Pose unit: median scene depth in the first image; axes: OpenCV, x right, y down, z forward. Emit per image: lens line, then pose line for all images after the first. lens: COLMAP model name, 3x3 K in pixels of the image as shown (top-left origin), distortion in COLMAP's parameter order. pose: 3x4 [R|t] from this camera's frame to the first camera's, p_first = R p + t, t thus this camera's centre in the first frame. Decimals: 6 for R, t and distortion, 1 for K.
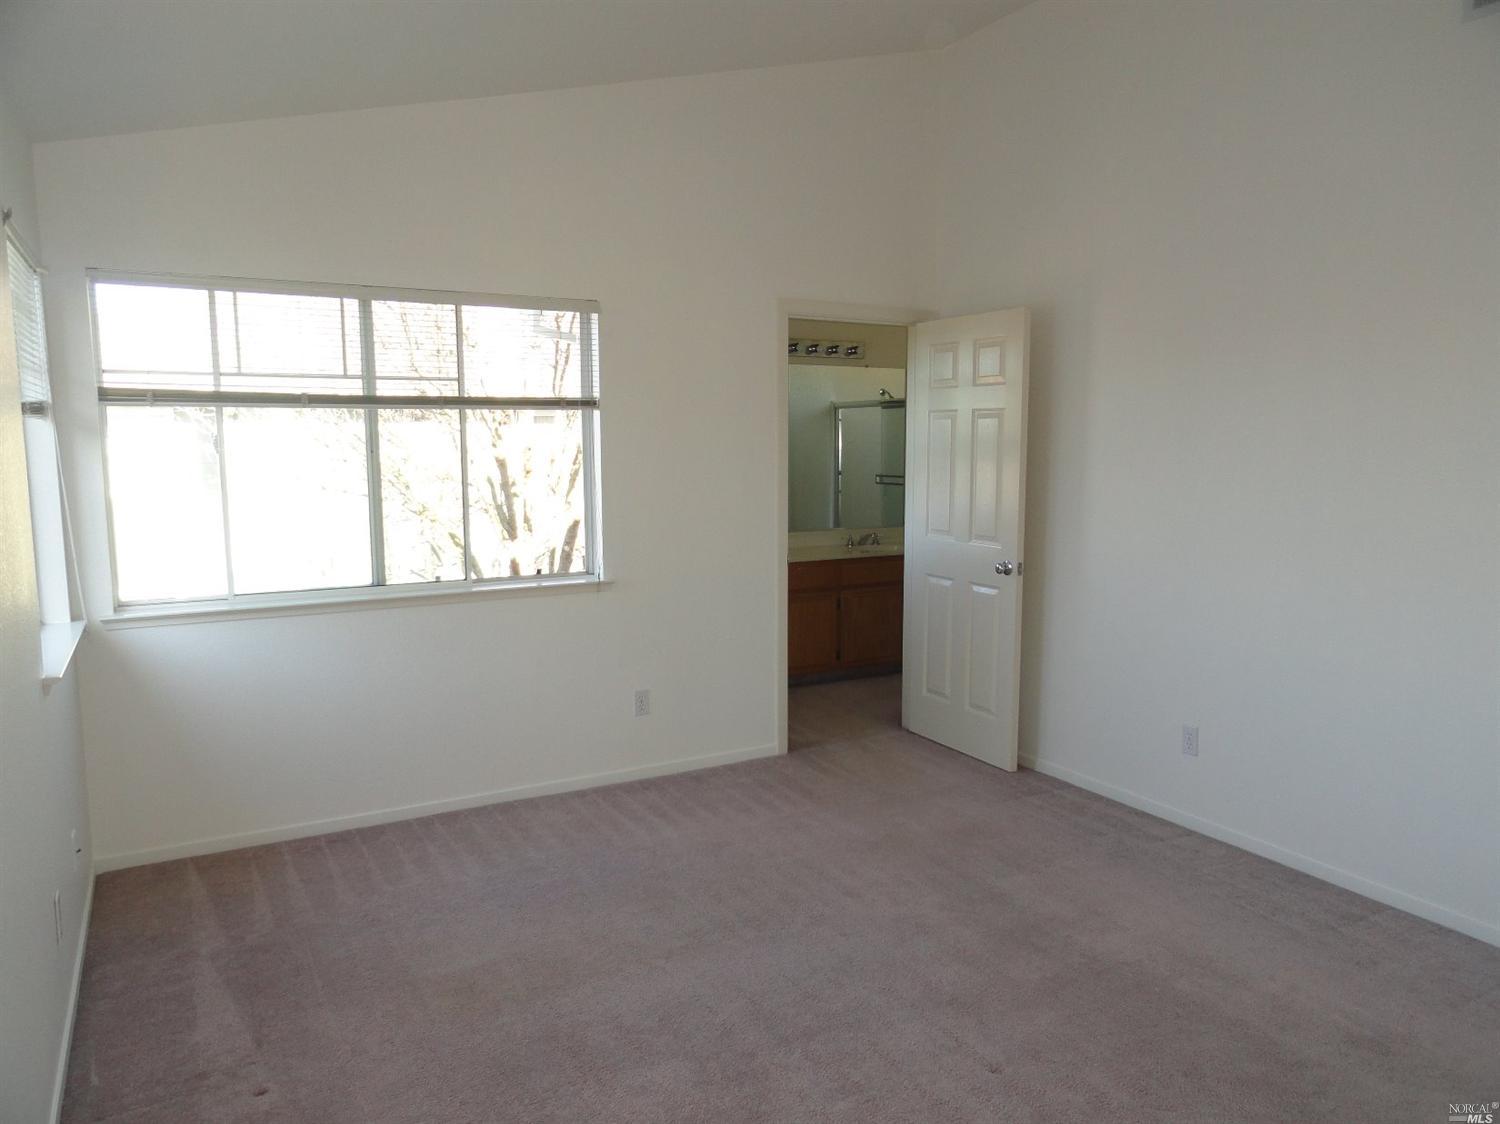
lens RADIAL K [[1055.7, 0, 750.0], [0, 1055.7, 562.0], [0, 0, 1]] dist [0.064212, 0.001092]
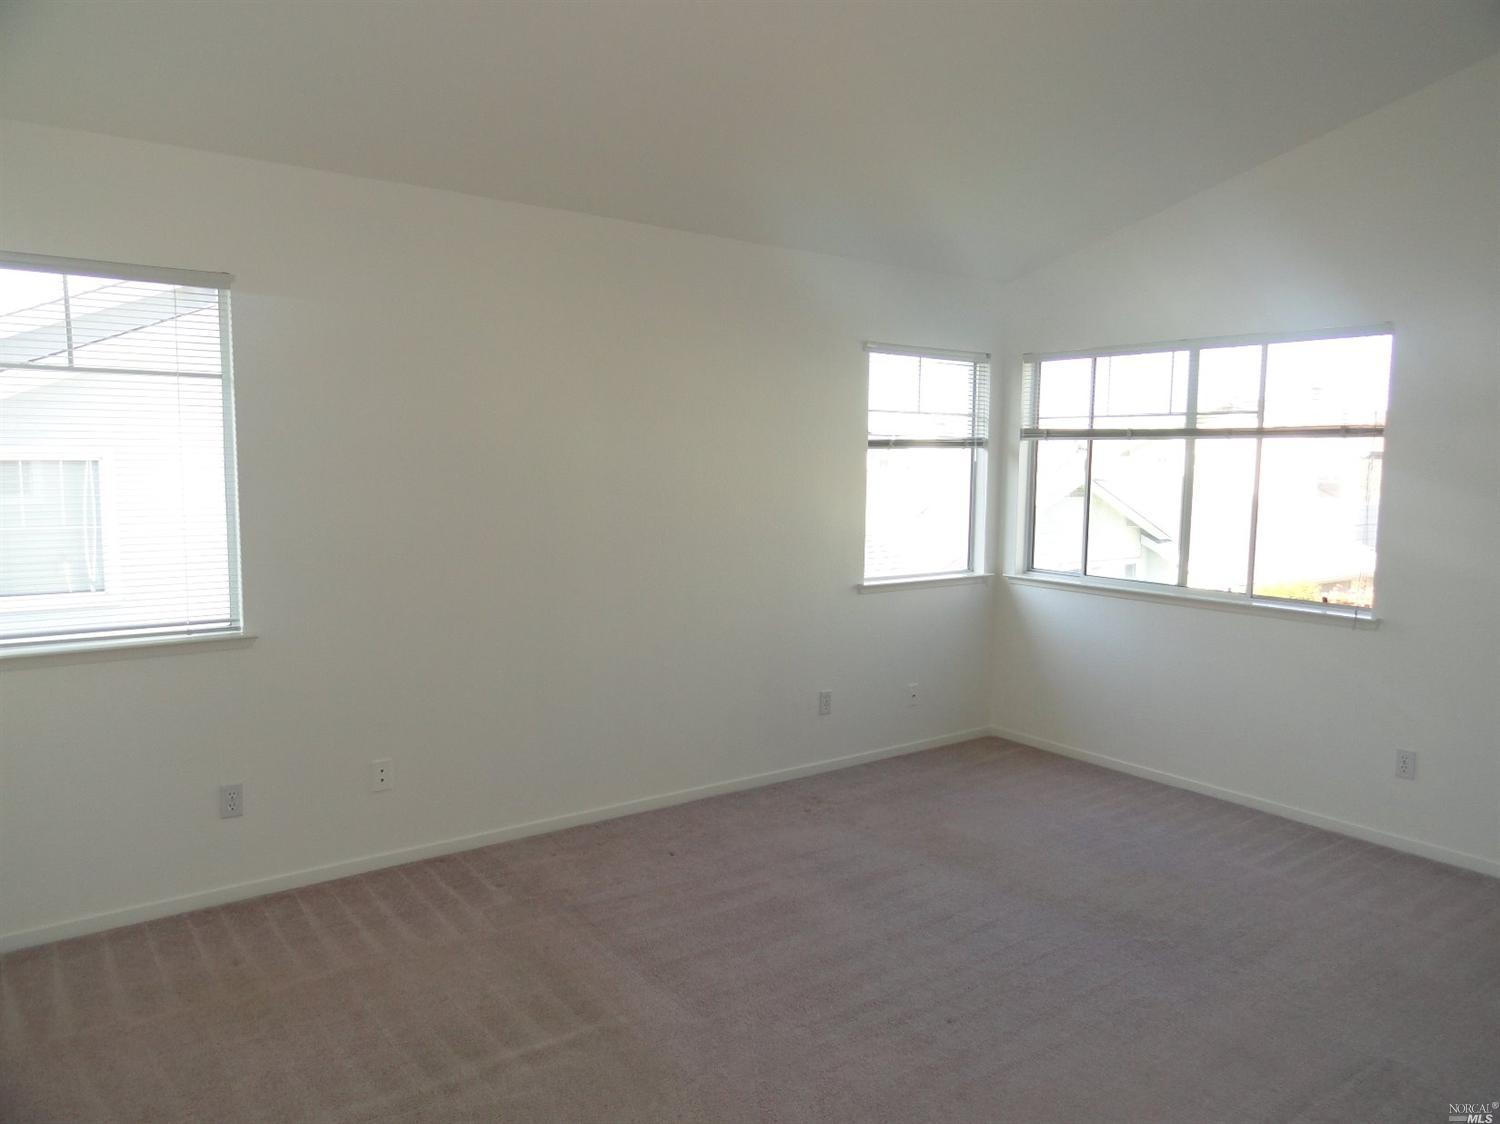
lens RADIAL K [[1055.7, 0, 750.0], [0, 1055.7, 562.0], [0, 0, 1]] dist [0.064212, 0.001092]
pose [[0.168720, 0.113952, -0.979055, 0.760444], [-0.125775, 0.987664, 0.093279, -0.057278], [0.977606, 0.107403, 0.180971, 0.310761]]
